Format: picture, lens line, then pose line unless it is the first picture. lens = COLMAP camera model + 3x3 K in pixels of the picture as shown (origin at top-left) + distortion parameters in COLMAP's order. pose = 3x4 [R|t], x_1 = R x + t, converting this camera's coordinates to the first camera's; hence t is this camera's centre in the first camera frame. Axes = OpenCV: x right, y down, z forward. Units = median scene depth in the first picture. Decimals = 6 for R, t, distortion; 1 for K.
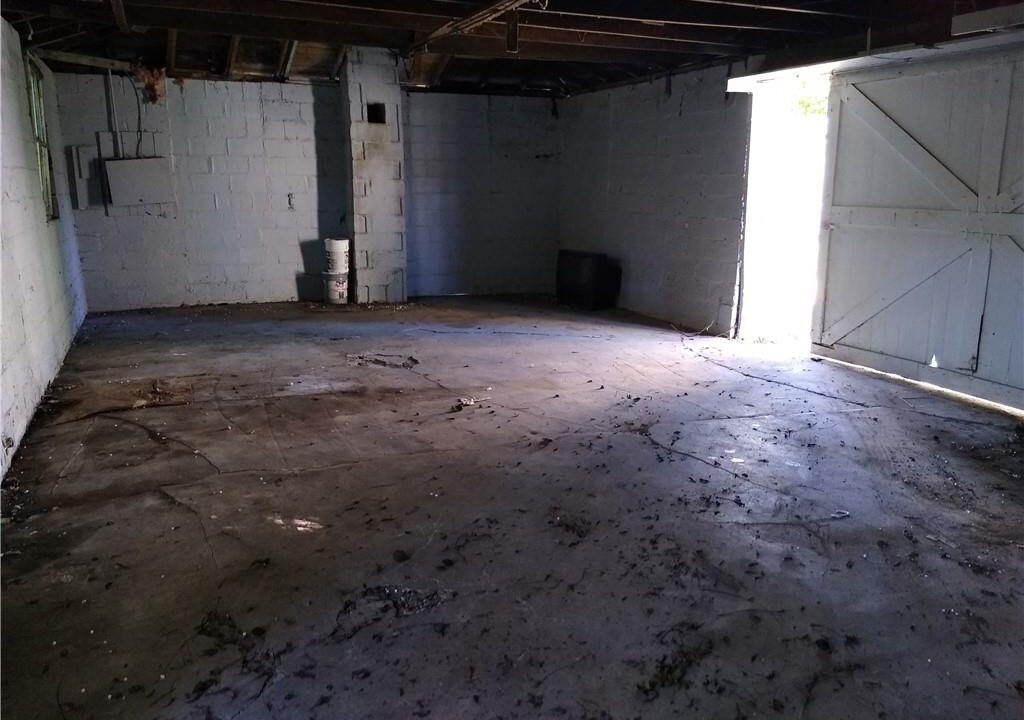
lens RADIAL K [[777.3, 0, 516.3], [0, 777.3, 353.6], [0, 0, 1]] dist [0.066377, -0.093889]
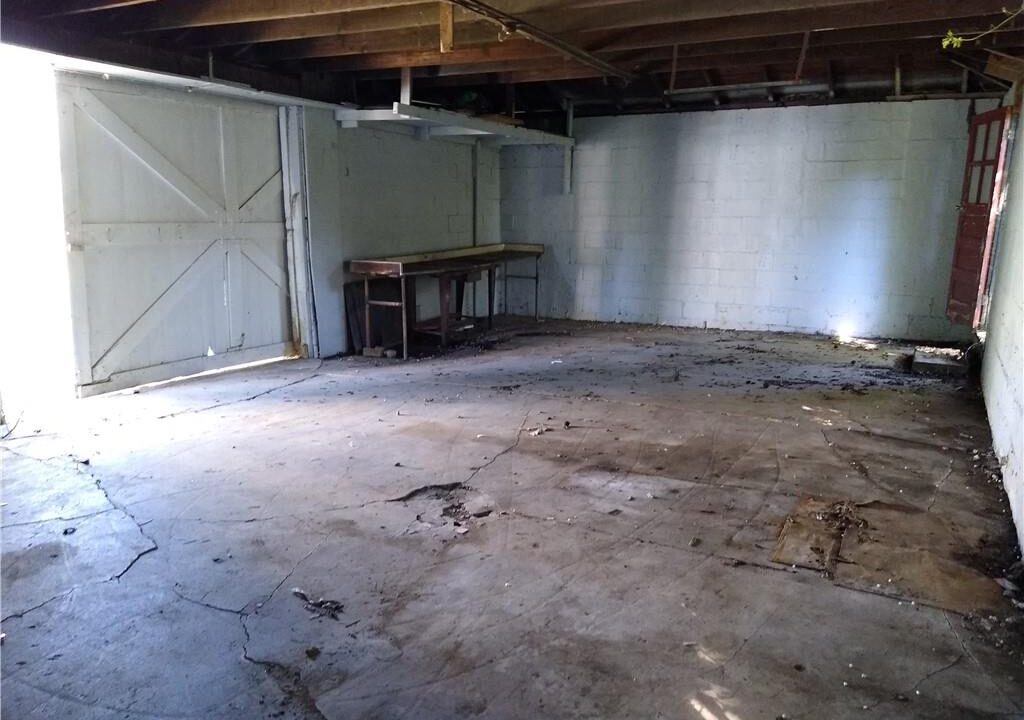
lens RADIAL K [[777.3, 0, 516.3], [0, 777.3, 353.6], [0, 0, 1]] dist [0.066377, -0.093889]
pose [[-0.611581, -0.155690, 0.775712, -0.888262], [0.152044, 0.939045, 0.308345, -0.375153], [-0.776435, 0.306521, -0.550630, 1.740395]]
